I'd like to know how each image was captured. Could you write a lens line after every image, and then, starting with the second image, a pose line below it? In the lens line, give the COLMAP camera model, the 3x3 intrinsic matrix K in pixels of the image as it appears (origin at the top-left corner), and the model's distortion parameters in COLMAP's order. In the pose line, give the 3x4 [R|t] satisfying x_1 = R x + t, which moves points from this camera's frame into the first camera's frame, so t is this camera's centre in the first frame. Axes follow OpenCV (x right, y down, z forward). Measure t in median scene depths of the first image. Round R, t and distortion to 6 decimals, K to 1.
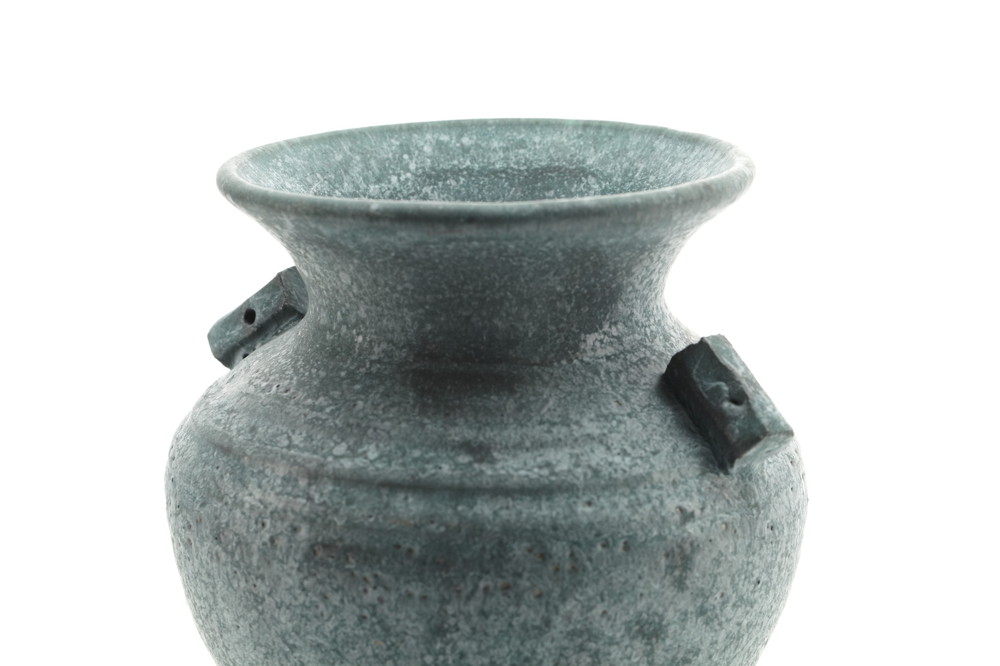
lens RADIAL K [[3306.9, 0, 492.2], [0, 3306.9, 330.4], [0, 0, 1]] dist [0.035446, 0.000000]
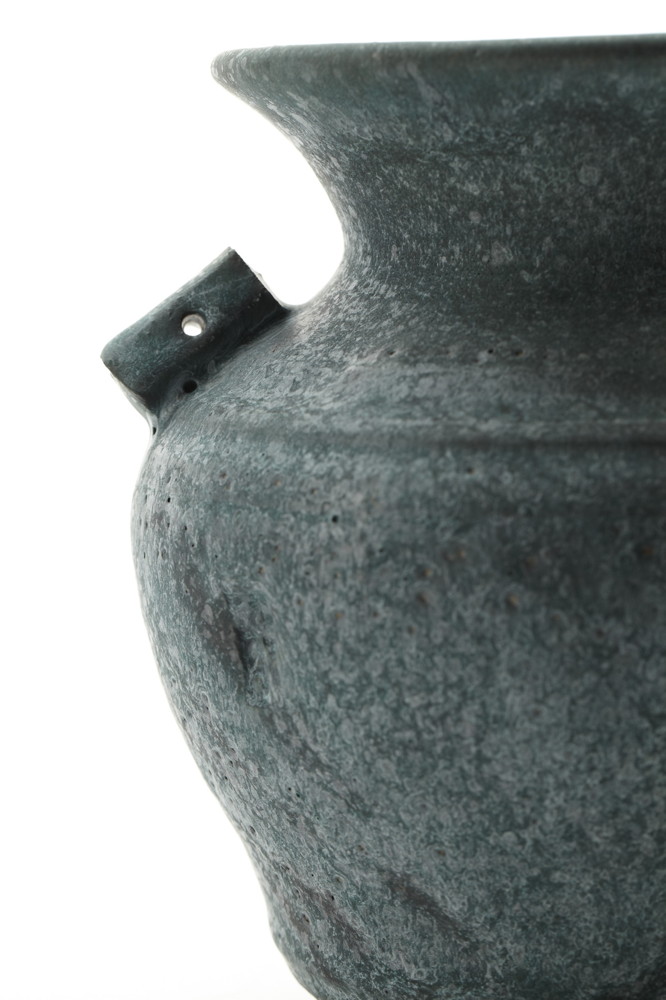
lens RADIAL K [[3306.9, 0, 374.2], [0, 3306.9, 414.6], [0, 0, 1]] dist [0.035446, 0.000000]
pose [[0.777058, -0.054805, 0.627038, -0.509429], [0.145690, 0.984809, -0.094471, 0.090403], [-0.612336, 0.164763, 0.773239, 0.522284]]
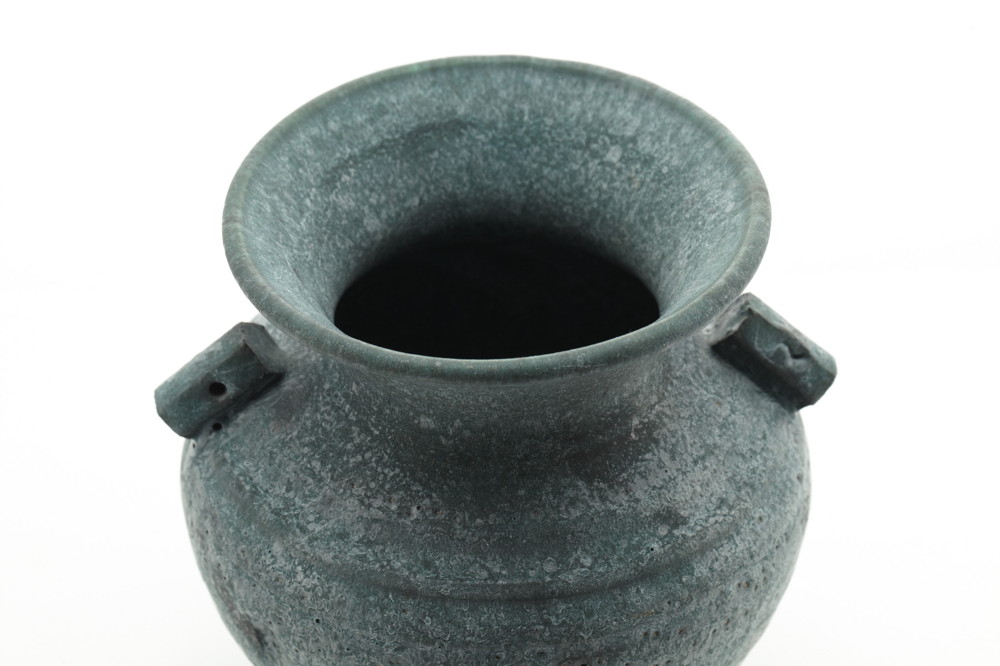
lens RADIAL K [[3306.9, 0, 500.7], [0, 3306.9, 341.3], [0, 0, 1]] dist [0.035446, 0.000000]
pose [[0.757351, -0.400850, 0.515499, -0.552090], [0.142976, 0.872057, 0.468054, -0.500612], [-0.637164, -0.280777, 0.717765, 0.295037]]
